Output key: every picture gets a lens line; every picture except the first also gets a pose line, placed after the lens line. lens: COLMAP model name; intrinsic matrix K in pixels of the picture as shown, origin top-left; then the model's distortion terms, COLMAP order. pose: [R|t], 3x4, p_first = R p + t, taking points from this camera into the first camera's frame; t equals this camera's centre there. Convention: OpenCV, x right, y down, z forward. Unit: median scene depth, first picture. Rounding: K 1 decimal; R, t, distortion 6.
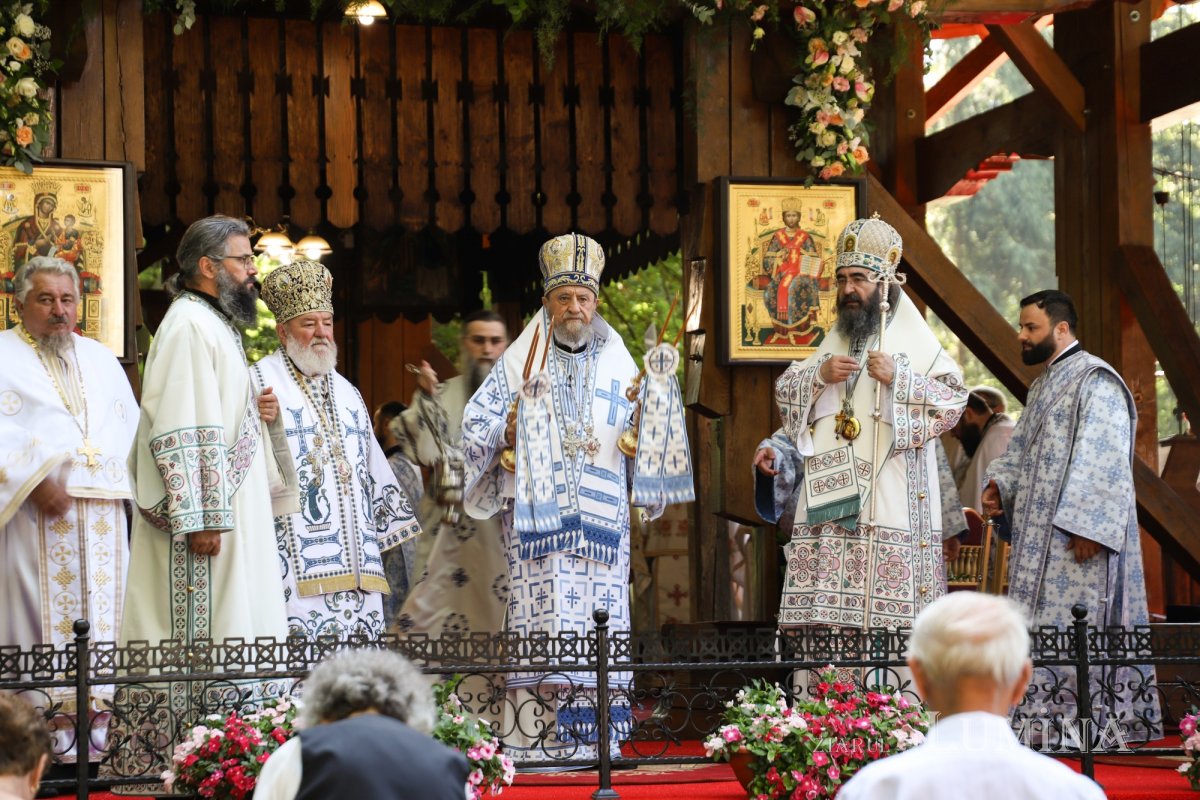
lens RADIAL K [[3101.2, 0, 600.0], [0, 3101.2, 400.0], [0, 0, 1]] dist [0.633349, -0.822285]
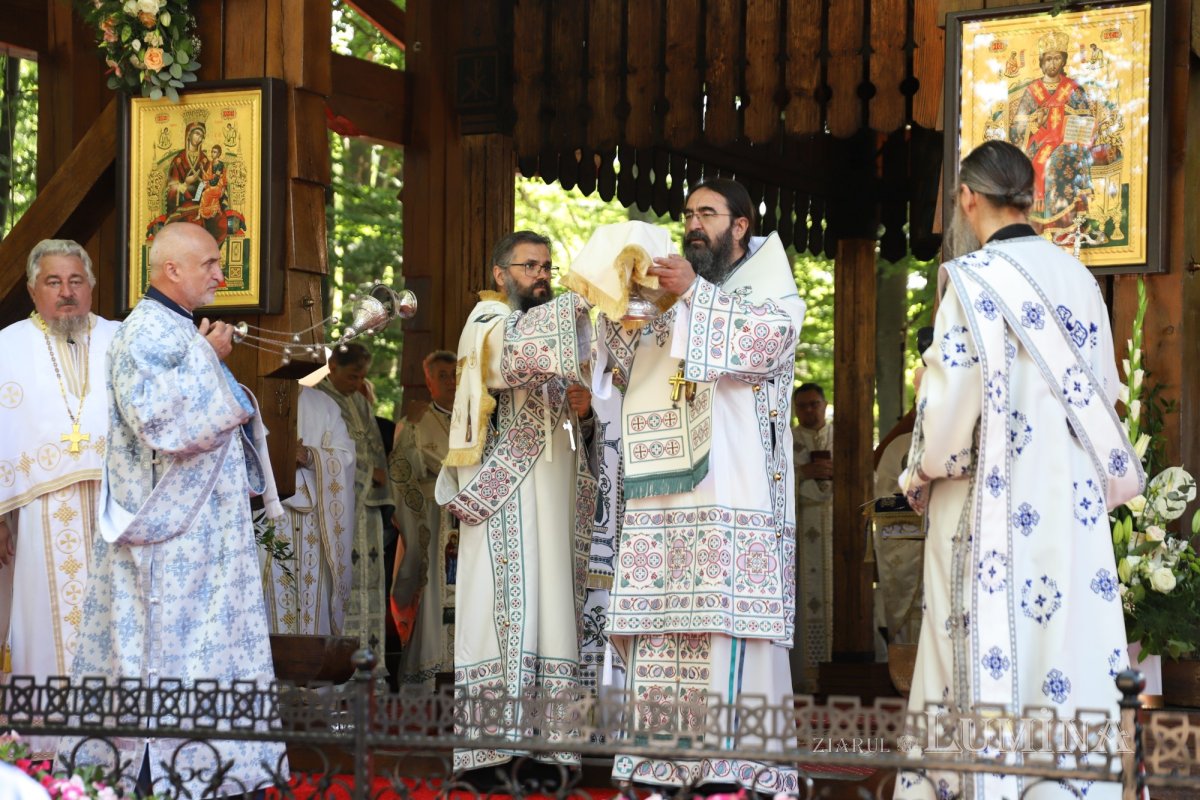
lens RADIAL K [[2896.2, 0, 600.0], [0, 2896.2, 400.0], [0, 0, 1]] dist [0.540476, 0.518357]
pose [[0.699991, -0.014994, -0.713994, 0.456476], [0.026556, 0.999635, 0.005043, 0.010035], [0.713658, -0.022491, 0.700134, 0.473311]]
